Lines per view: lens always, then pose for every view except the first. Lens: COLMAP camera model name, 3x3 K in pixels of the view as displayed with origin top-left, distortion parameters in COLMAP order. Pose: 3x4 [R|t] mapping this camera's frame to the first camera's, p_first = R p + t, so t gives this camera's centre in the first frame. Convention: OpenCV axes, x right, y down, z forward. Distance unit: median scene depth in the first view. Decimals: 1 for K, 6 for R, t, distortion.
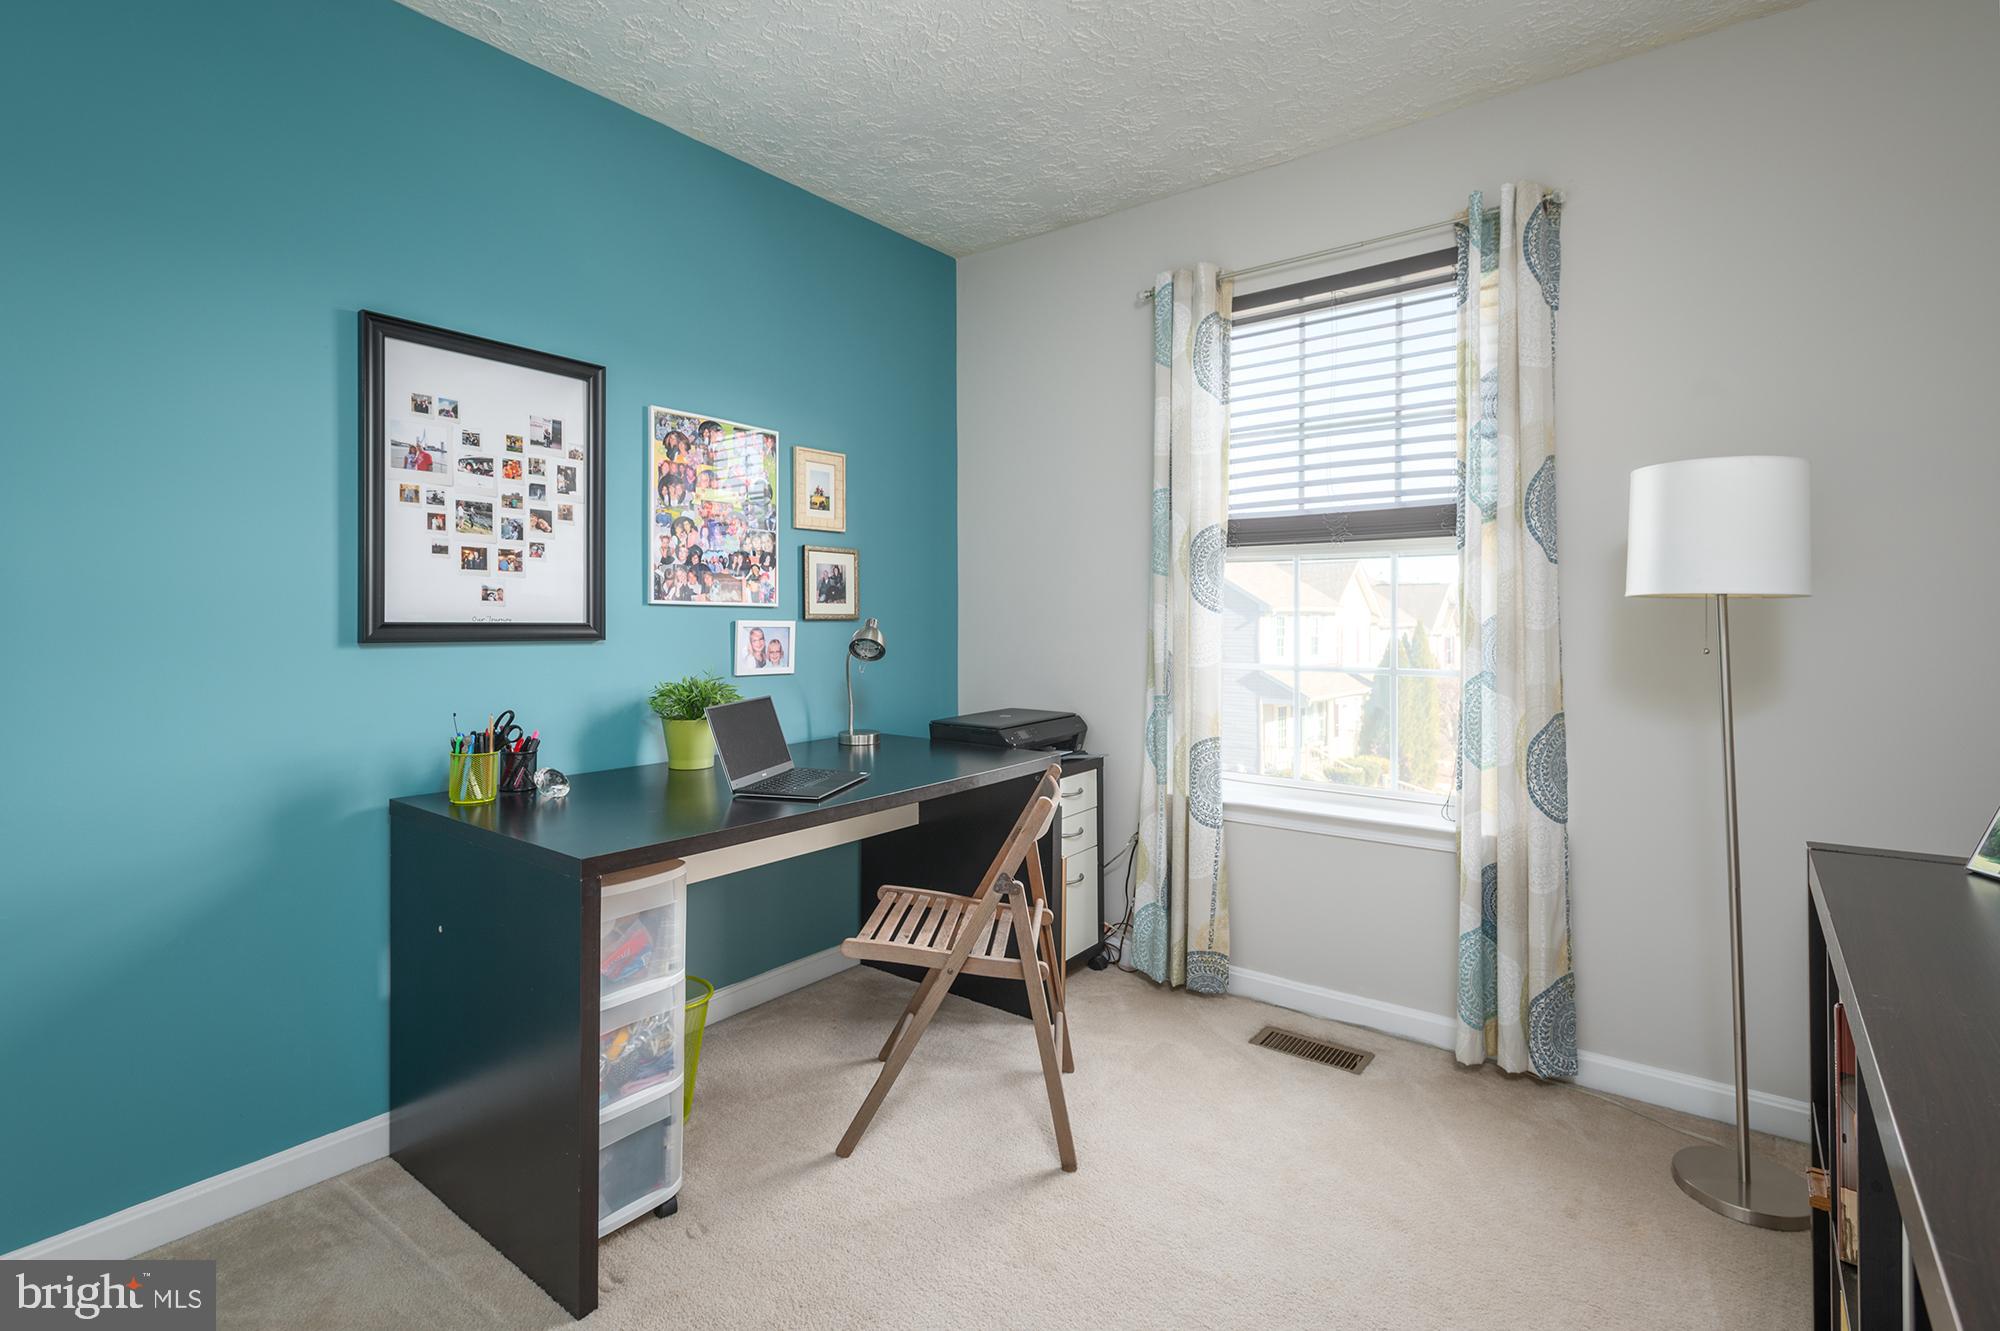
lens RADIAL K [[953.6, 0, 996.8], [0, 953.6, 609.9], [0, 0, 1]] dist [0.002182, 0.000299]
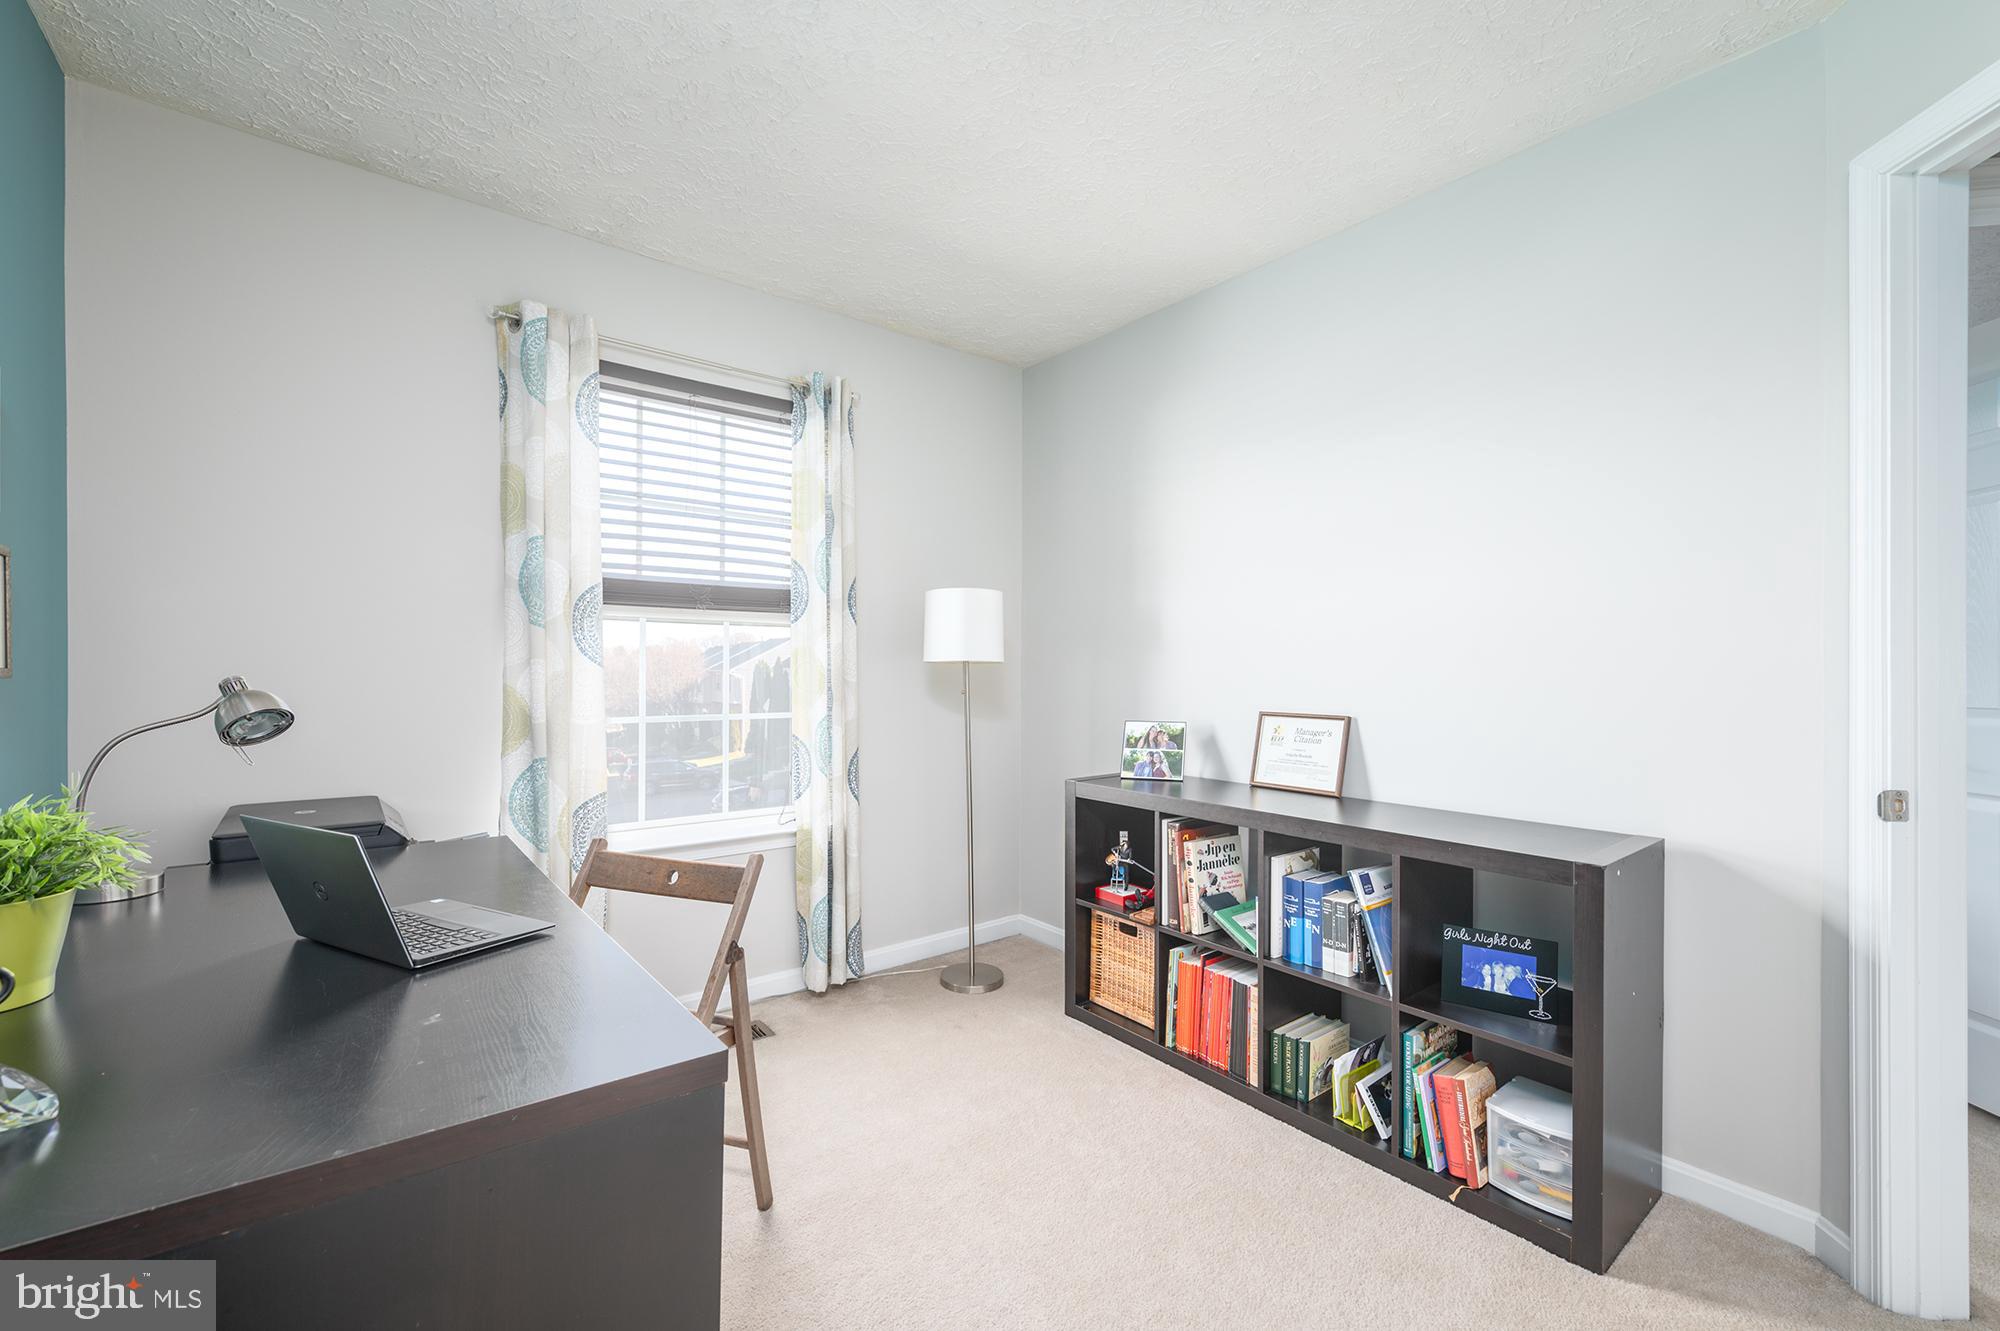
lens RADIAL K [[801.6, 0, 1000.0], [0, 801.6, 665.5], [0, 0, 1]] dist [-0.000428, 0.000034]
pose [[0.239943, 0.009283, 0.970743, -0.546018], [-0.006807, 0.999946, -0.007879, 0.003279], [-0.970763, -0.004718, 0.239993, 0.431676]]
